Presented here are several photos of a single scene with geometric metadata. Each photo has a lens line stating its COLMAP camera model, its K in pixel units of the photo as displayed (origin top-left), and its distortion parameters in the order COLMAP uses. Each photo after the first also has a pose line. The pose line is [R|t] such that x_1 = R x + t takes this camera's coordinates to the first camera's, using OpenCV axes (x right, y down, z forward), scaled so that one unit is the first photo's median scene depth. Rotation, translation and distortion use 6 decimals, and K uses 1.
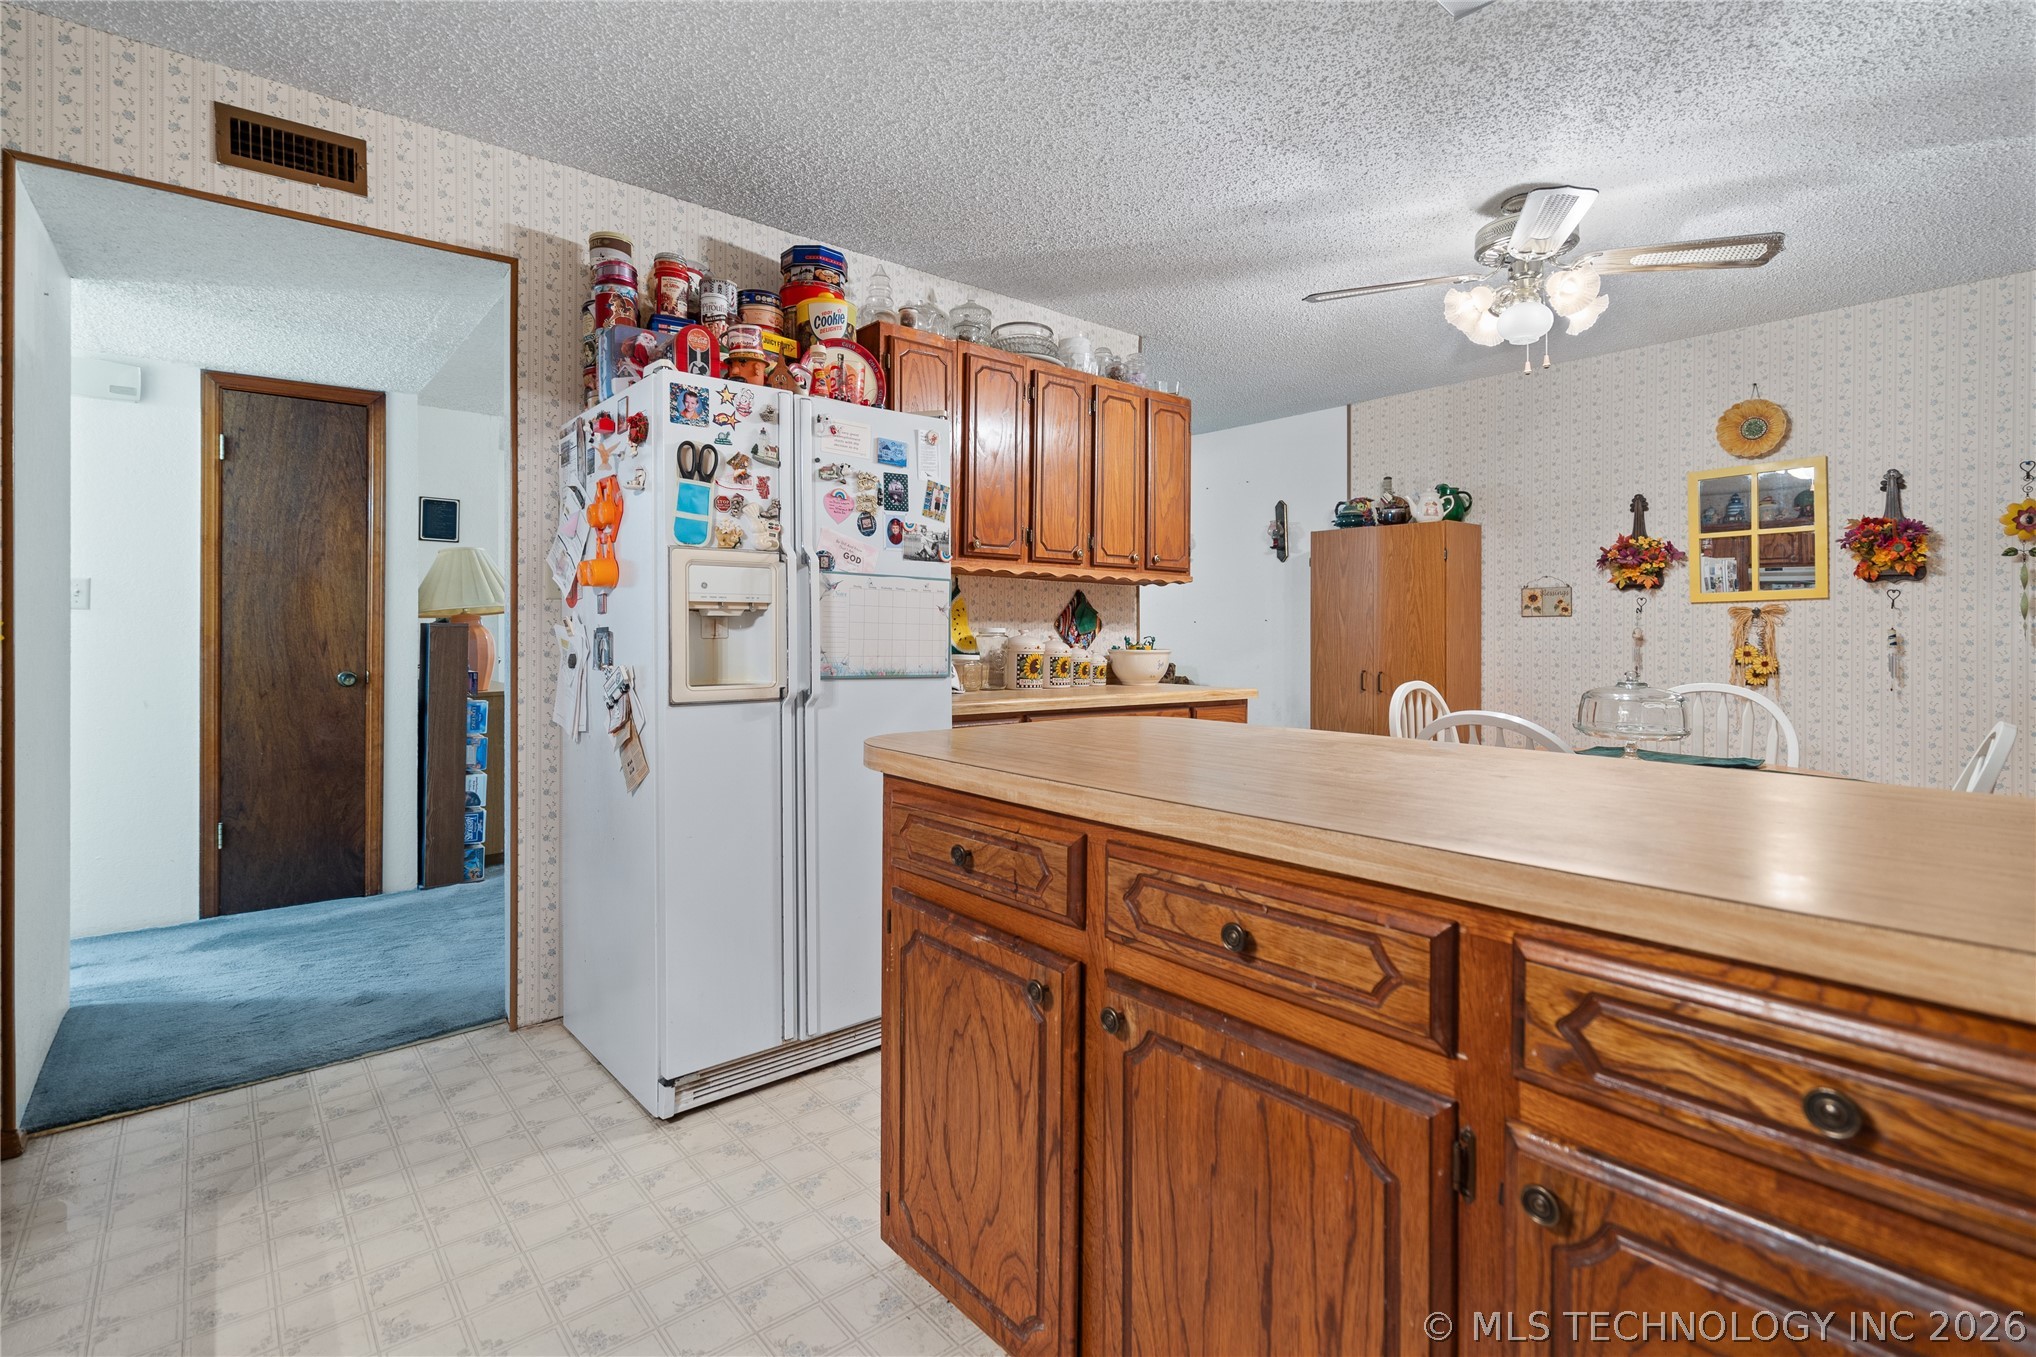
lens RADIAL K [[960.4, 0, 1015.7], [0, 960.4, 628.3], [0, 0, 1]] dist [-0.000310, 0.000158]
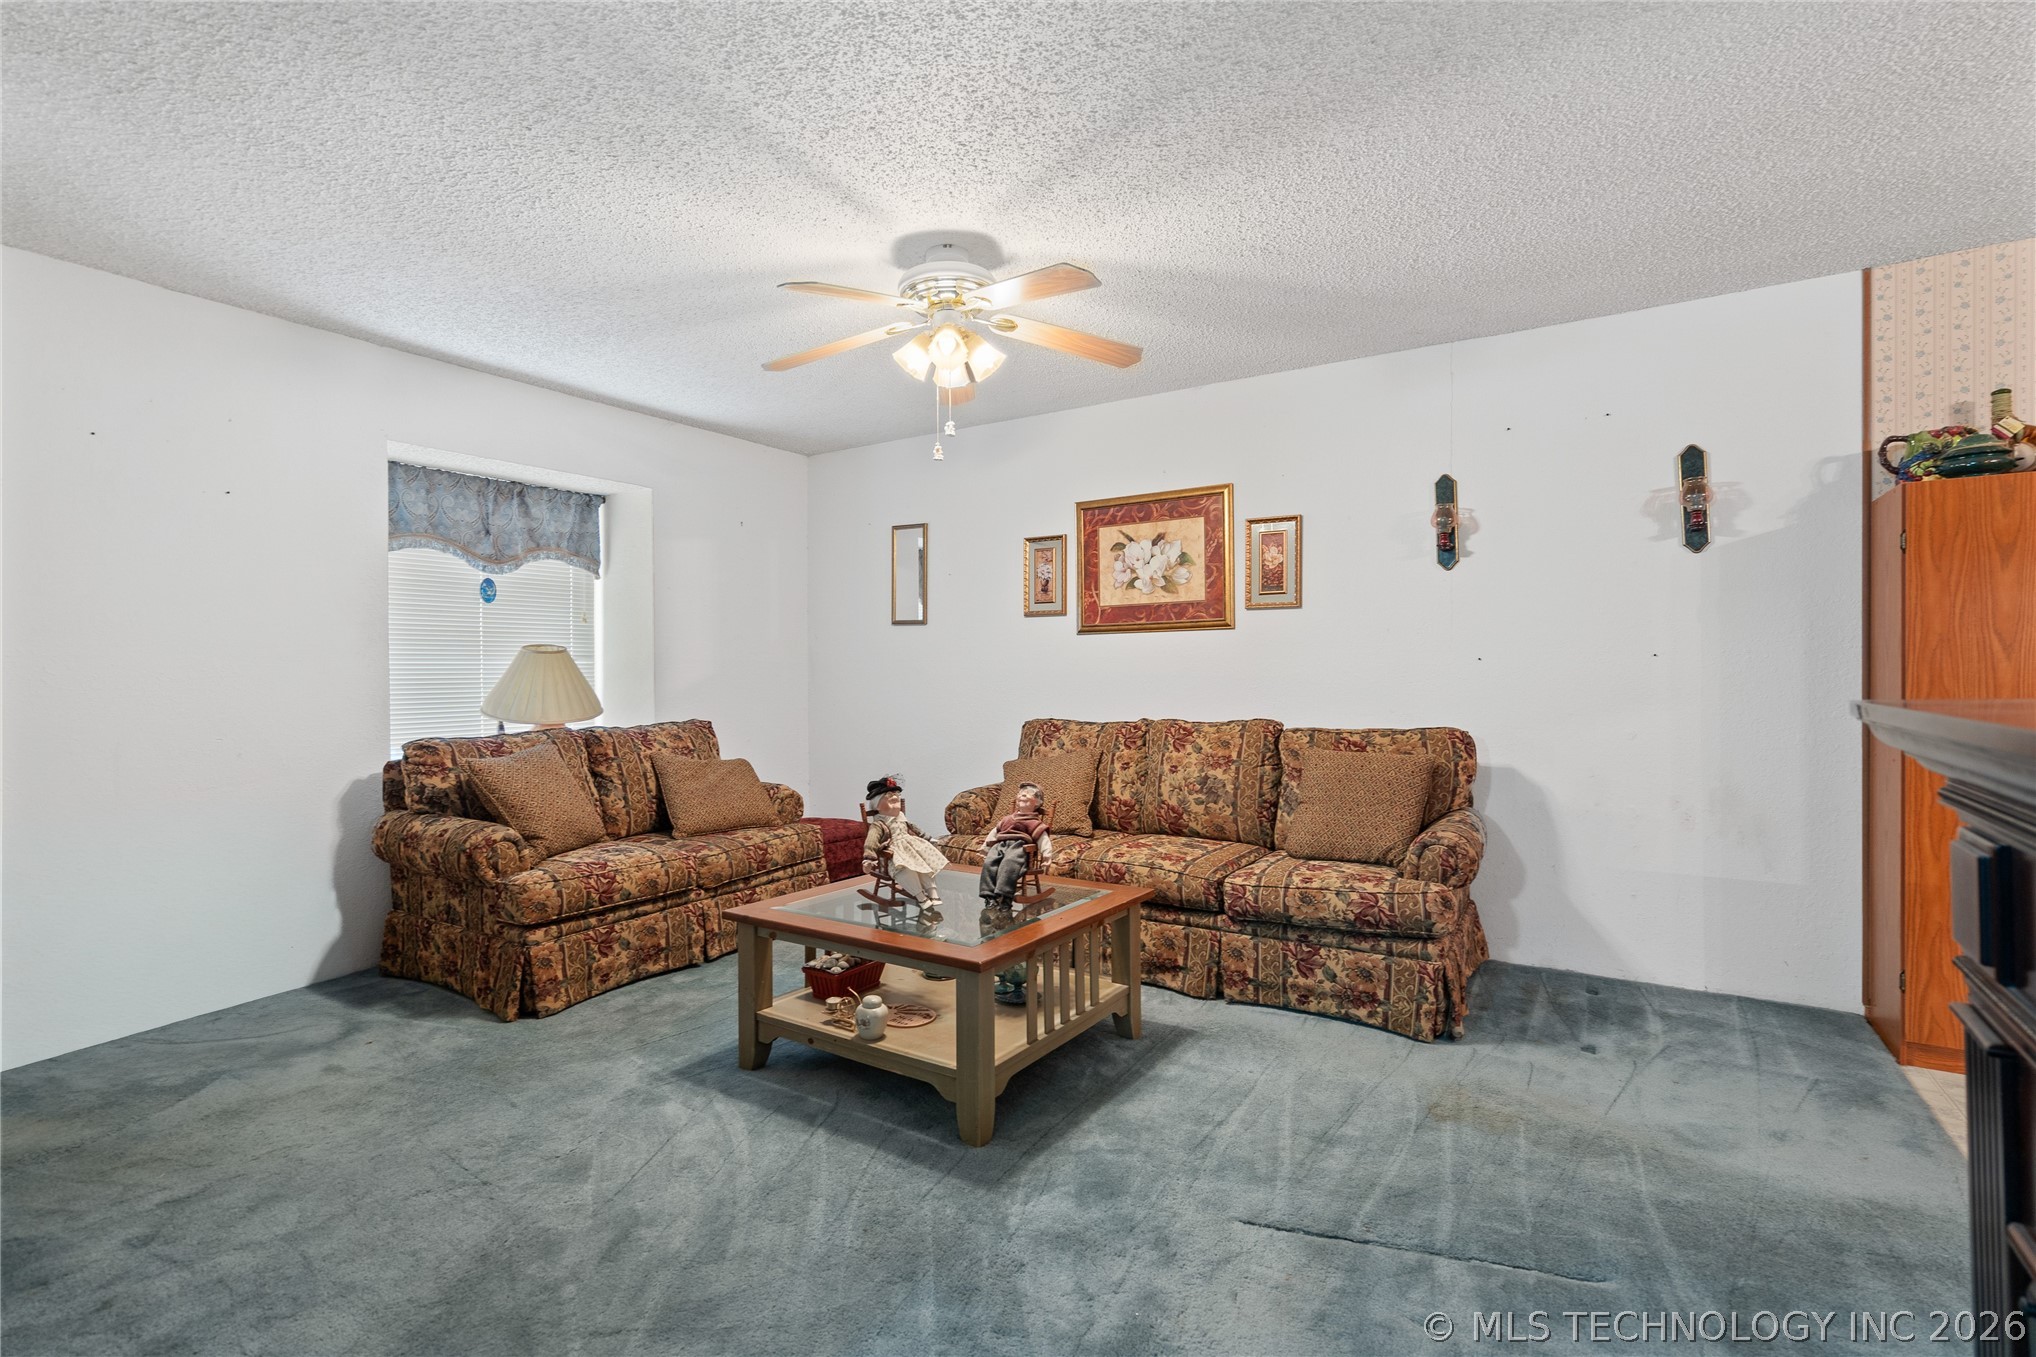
lens RADIAL K [[952.6, 0, 1017.3], [0, 952.6, 671.8], [0, 0, 1]] dist [-0.000090, 0.000663]
pose [[0.955840, -0.003964, 0.293862, -0.405228], [0.004390, 0.999990, -0.000792, 0.001124], [-0.293856, 0.002047, 0.955848, 0.853307]]
